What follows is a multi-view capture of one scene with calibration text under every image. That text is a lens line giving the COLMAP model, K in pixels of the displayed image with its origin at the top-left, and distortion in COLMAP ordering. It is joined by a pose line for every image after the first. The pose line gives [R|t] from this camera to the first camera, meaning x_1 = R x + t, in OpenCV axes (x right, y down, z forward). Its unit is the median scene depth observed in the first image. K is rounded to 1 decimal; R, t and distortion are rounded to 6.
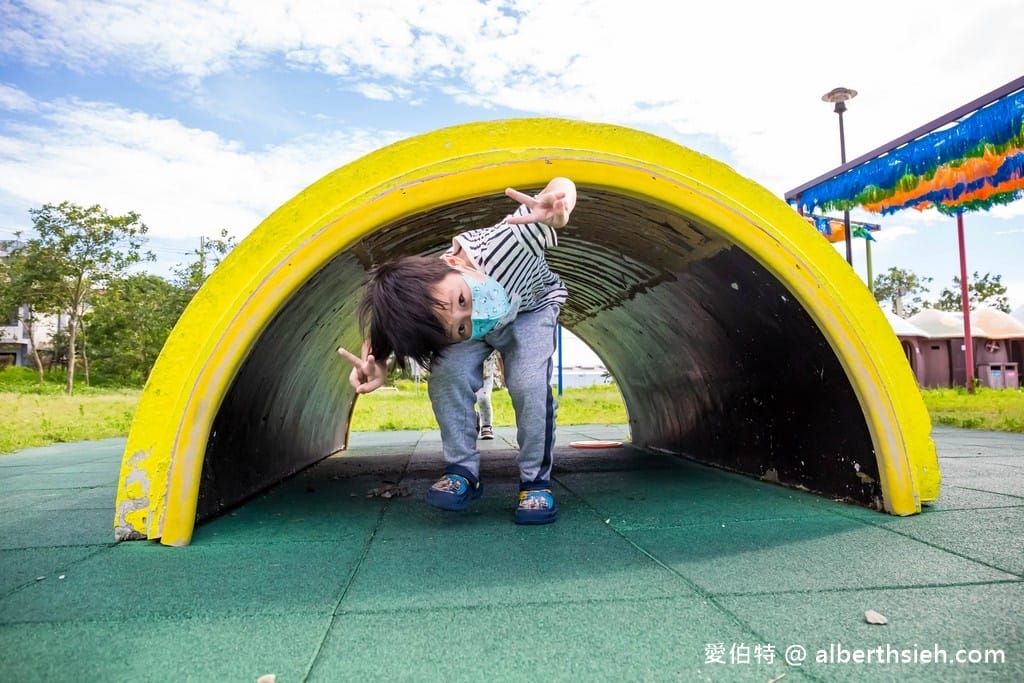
lens RADIAL K [[777.4, 0, 512.0], [0, 777.4, 341.5], [0, 0, 1]] dist [-0.063188, 0.001823]
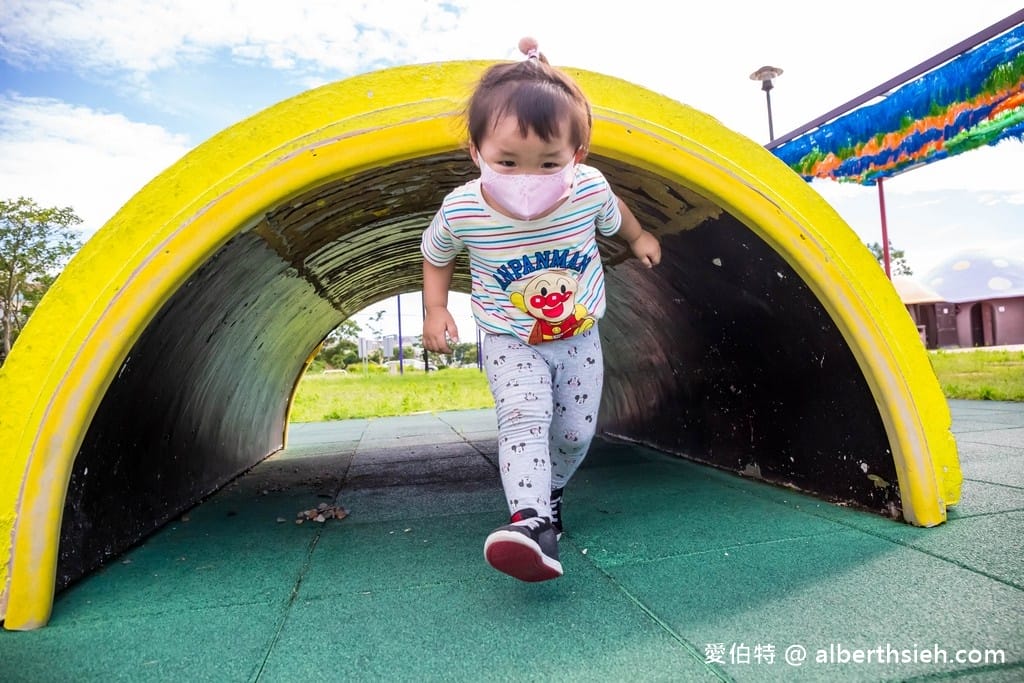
lens RADIAL K [[730.5, 0, 512.0], [0, 730.5, 341.5], [0, 0, 1]] dist [-0.096402, 0.082960]
pose [[0.996431, -0.036946, 0.075893, -0.002714], [0.034496, 0.998848, 0.033346, -0.014183], [-0.077038, -0.030609, 0.996558, 0.166317]]
